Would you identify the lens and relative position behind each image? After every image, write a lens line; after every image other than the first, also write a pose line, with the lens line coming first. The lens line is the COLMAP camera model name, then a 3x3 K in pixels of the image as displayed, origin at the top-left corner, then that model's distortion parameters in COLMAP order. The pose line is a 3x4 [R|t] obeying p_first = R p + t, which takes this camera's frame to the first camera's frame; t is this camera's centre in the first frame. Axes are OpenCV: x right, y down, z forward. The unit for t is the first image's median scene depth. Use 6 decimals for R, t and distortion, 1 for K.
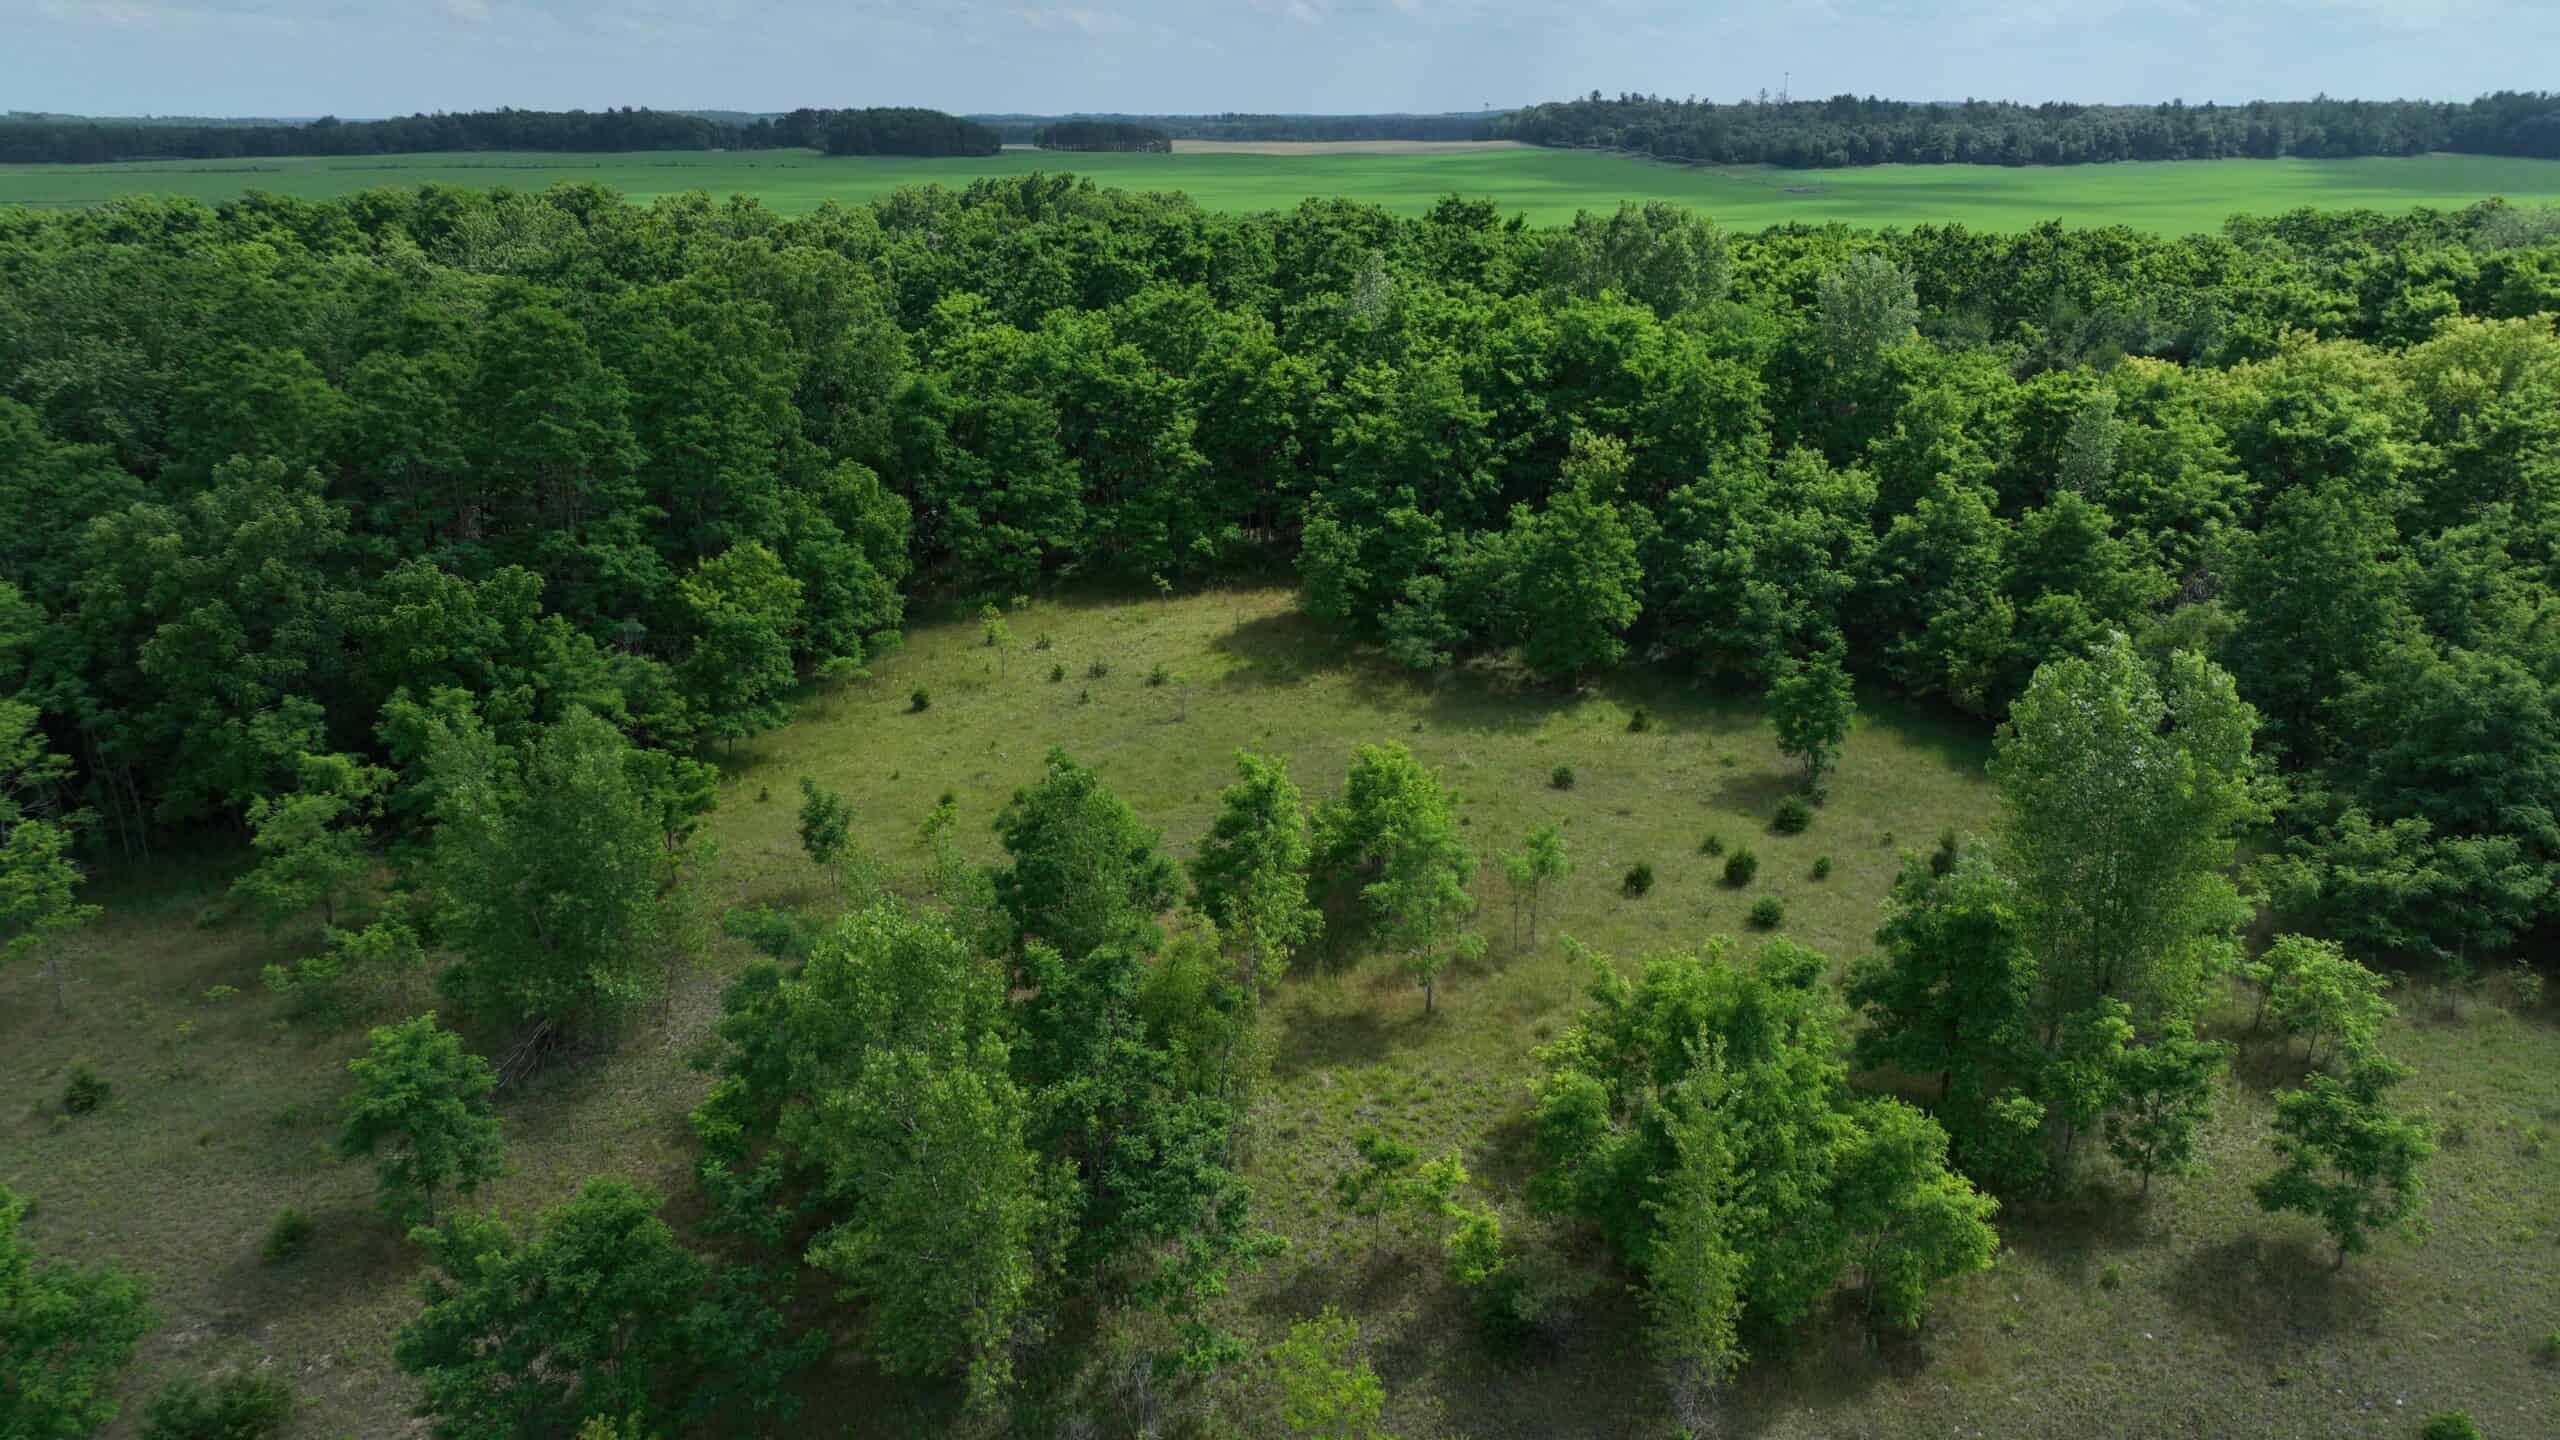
lens RADIAL K [[1793.8, 0, 1268.8], [0, 1793.8, 713.1], [0, 0, 1]] dist [0.000466, 0.008866]
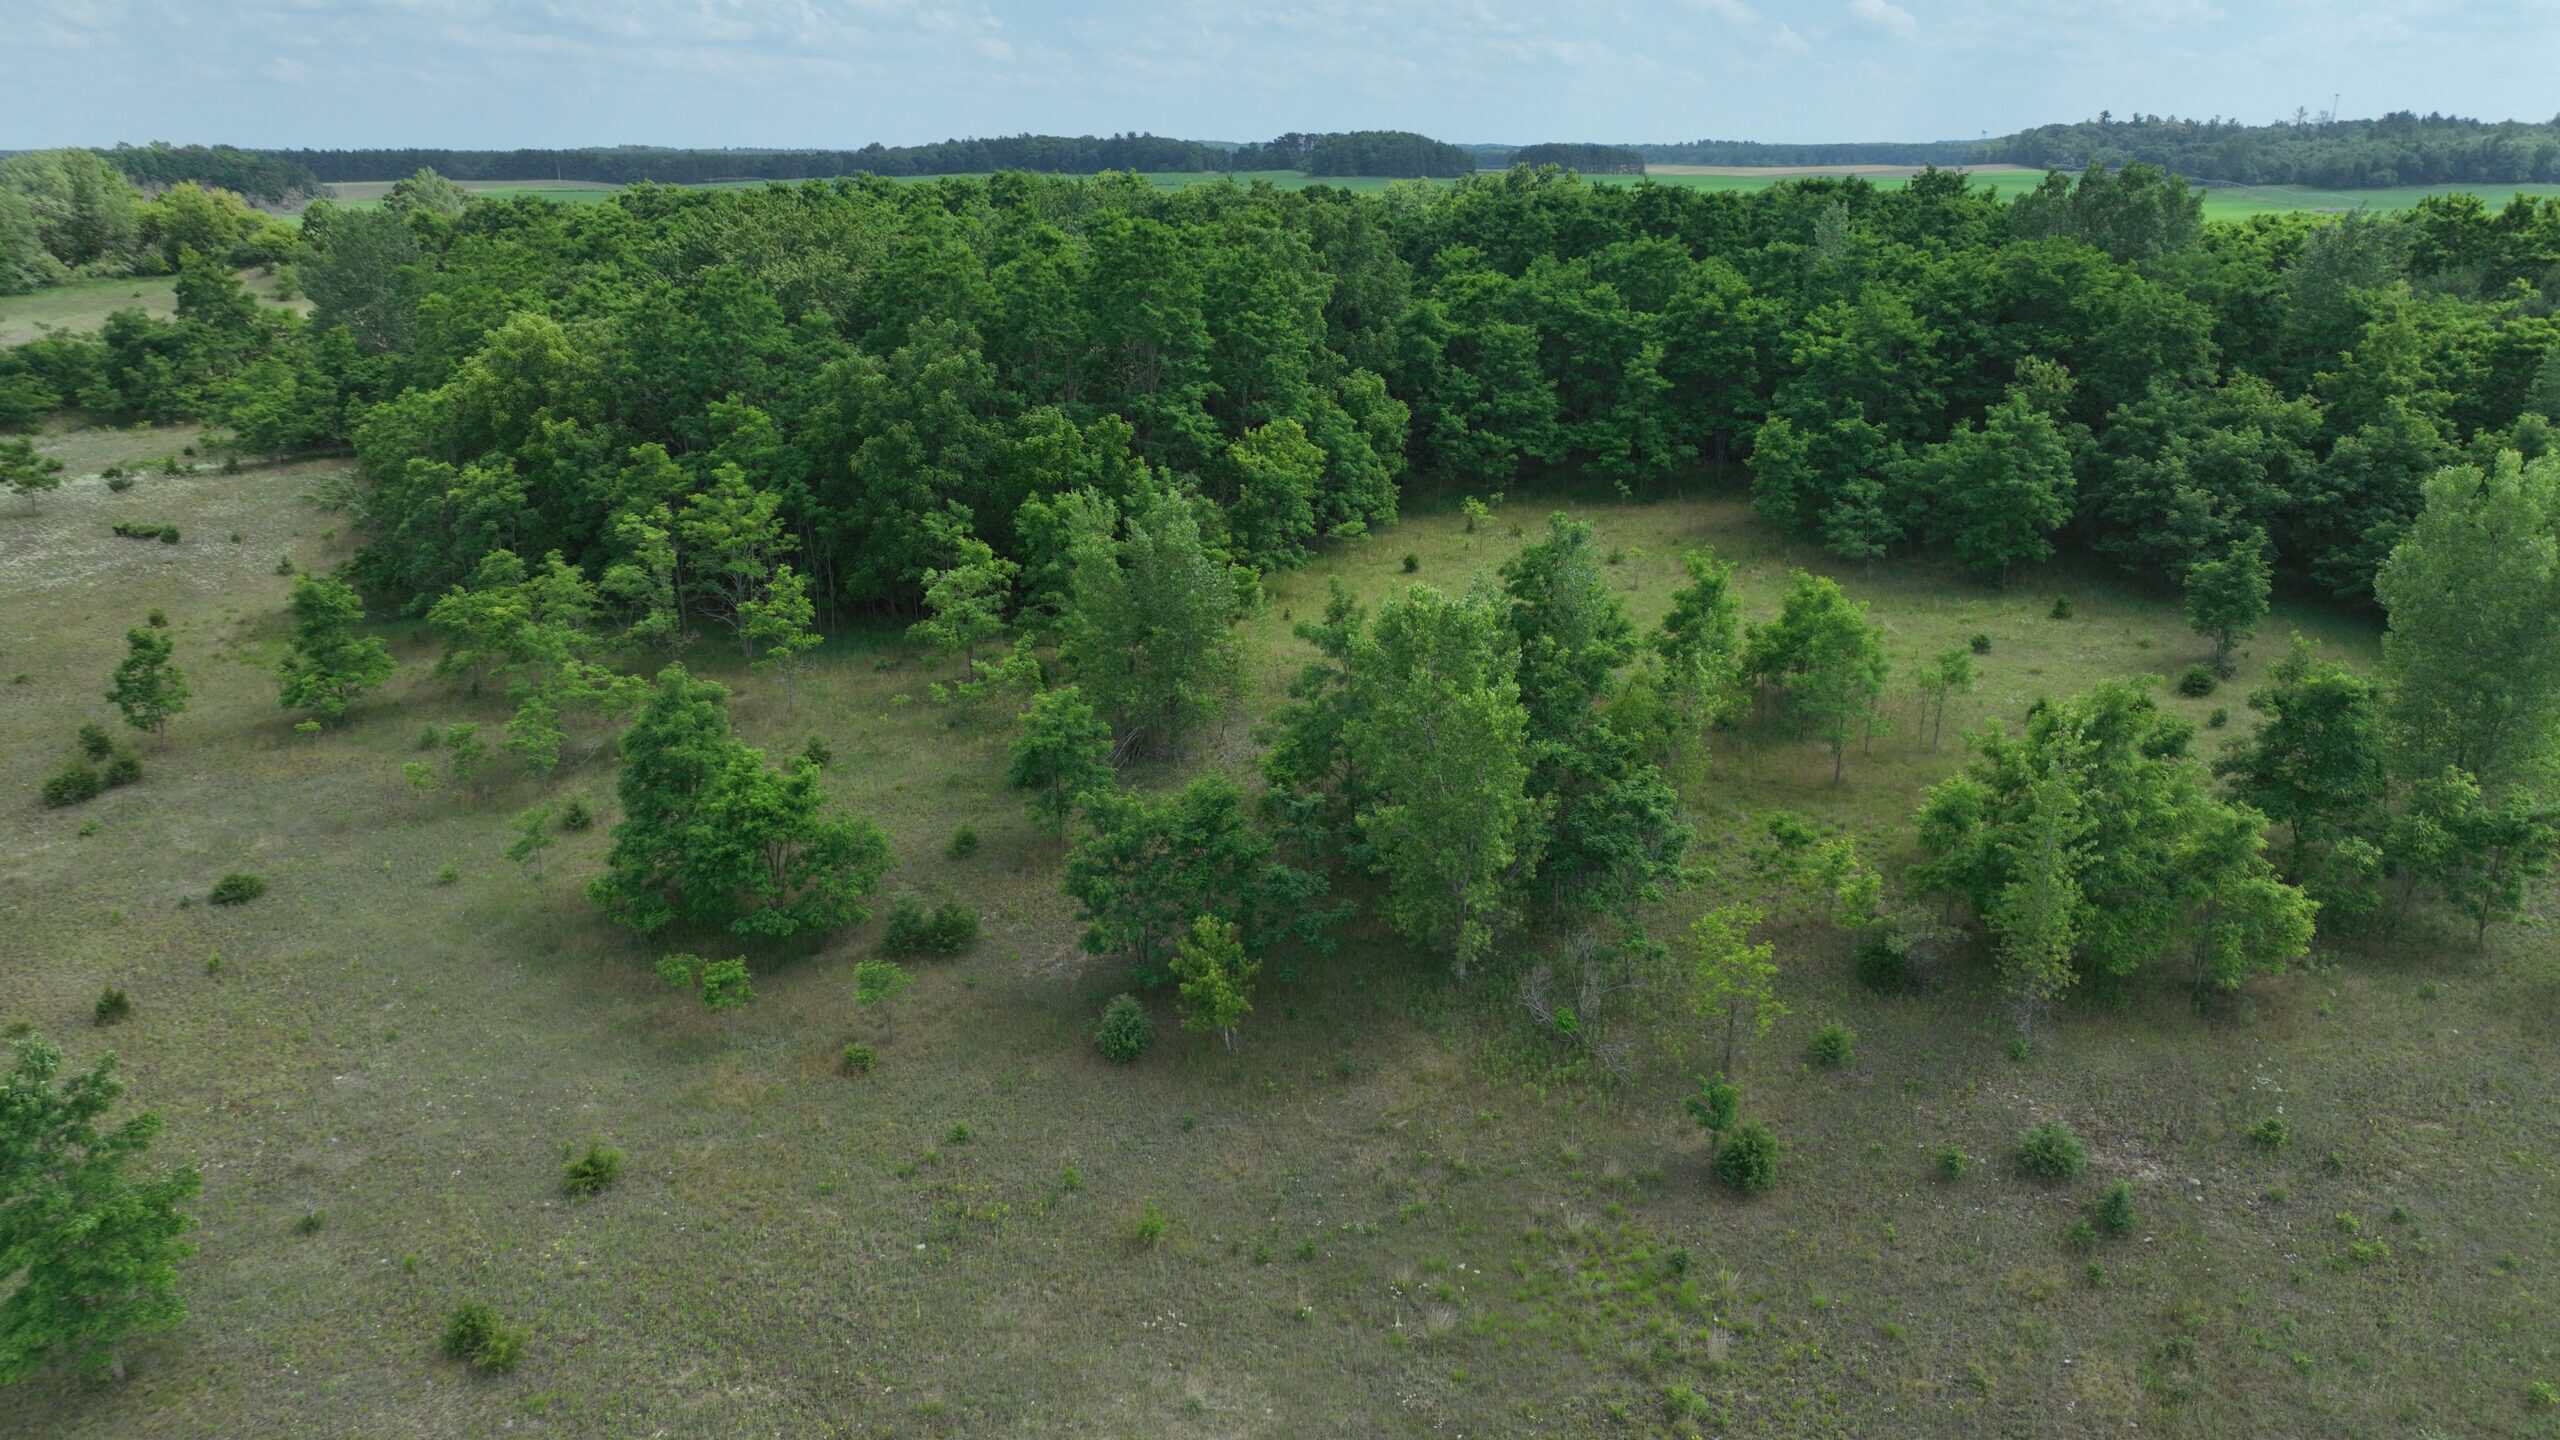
lens RADIAL K [[1802.8, 0, 1274.8], [0, 1802.8, 710.2], [0, 0, 1]] dist [0.007540, 0.004268]
pose [[0.970376, 0.068605, -0.231656, 0.000434], [-0.073348, 0.997235, -0.011910, 0.109374], [0.230199, 0.028548, 0.972725, -0.172640]]
